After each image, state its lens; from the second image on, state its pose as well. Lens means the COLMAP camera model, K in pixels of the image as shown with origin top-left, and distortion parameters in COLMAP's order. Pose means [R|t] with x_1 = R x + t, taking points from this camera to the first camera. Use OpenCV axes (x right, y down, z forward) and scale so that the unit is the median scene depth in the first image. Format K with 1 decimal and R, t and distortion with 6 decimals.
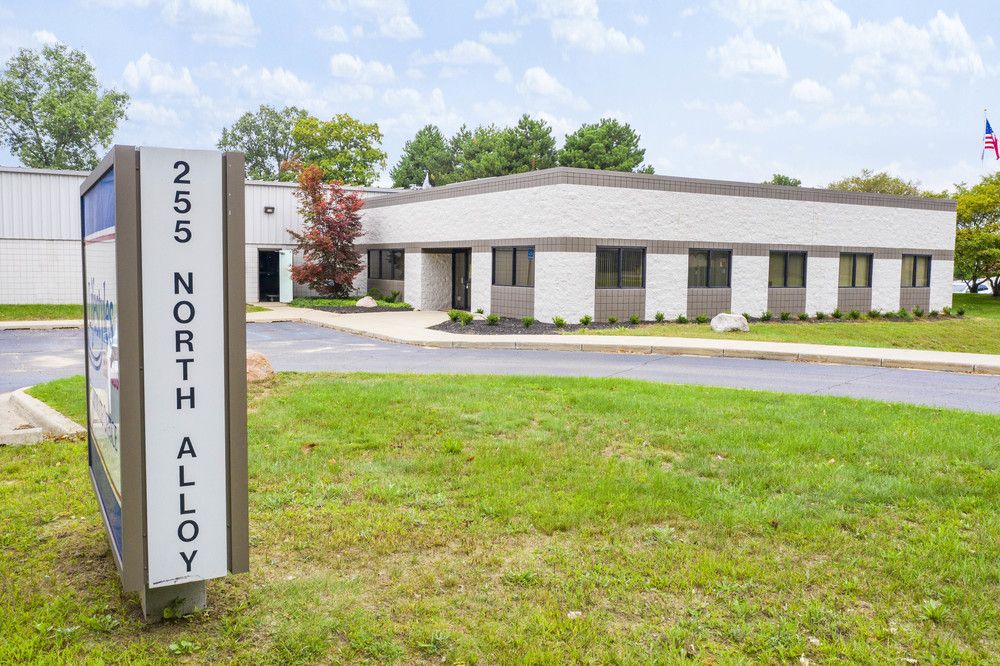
lens RADIAL K [[832.3, 0, 500.0], [0, 832.3, 333.0], [0, 0, 1]] dist [-0.005240, -0.001264]
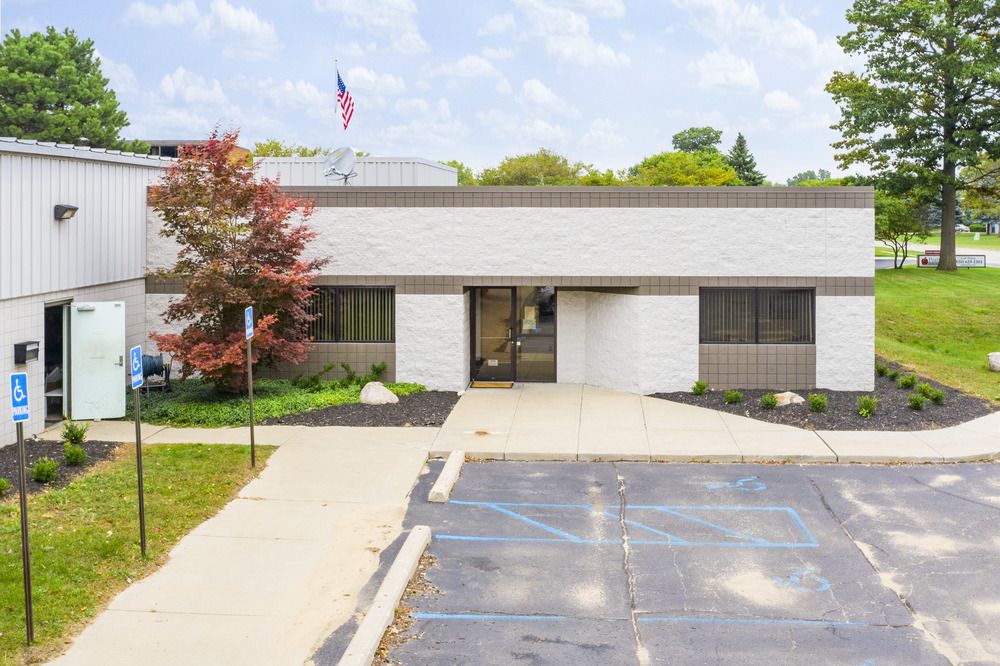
lens RADIAL K [[778.4, 0, 500.0], [0, 778.4, 287.0], [0, 0, 1]] dist [0.000308, 0.000654]
pose [[0.529014, -0.013310, 0.848509, -0.487311], [0.073399, 0.996848, -0.030125, -0.074451], [-0.845433, 0.078216, 0.528323, 0.619355]]
